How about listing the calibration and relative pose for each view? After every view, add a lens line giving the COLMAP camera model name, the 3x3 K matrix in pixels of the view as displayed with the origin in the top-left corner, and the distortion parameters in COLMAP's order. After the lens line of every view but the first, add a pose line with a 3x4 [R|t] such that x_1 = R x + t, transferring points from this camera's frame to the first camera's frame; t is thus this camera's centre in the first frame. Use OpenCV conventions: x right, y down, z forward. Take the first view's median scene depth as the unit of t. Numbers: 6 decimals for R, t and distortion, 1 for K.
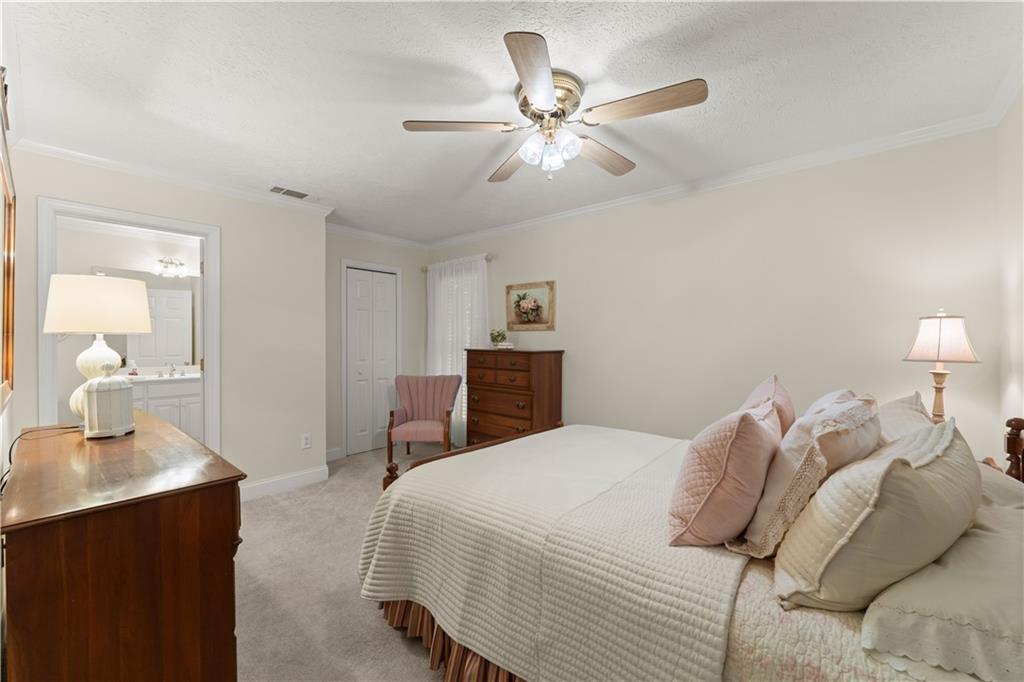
lens RADIAL K [[413.0, 0, 509.2], [0, 413.0, 351.6], [0, 0, 1]] dist [-0.001209, -0.000240]
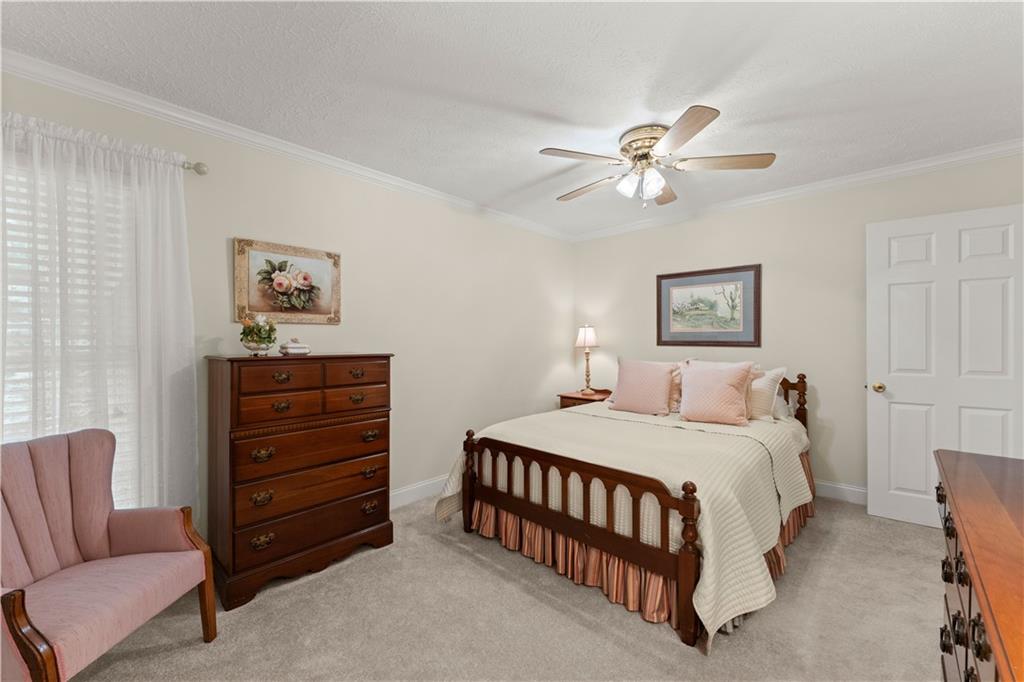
lens RADIAL K [[413.0, 0, 509.2], [0, 413.0, 351.6], [0, 0, 1]] dist [-0.001209, -0.000240]
pose [[0.035606, -0.034297, 0.998777, -0.558371], [0.033587, 0.998887, 0.033103, -0.018637], [-0.998801, 0.032367, 0.036718, 0.660147]]
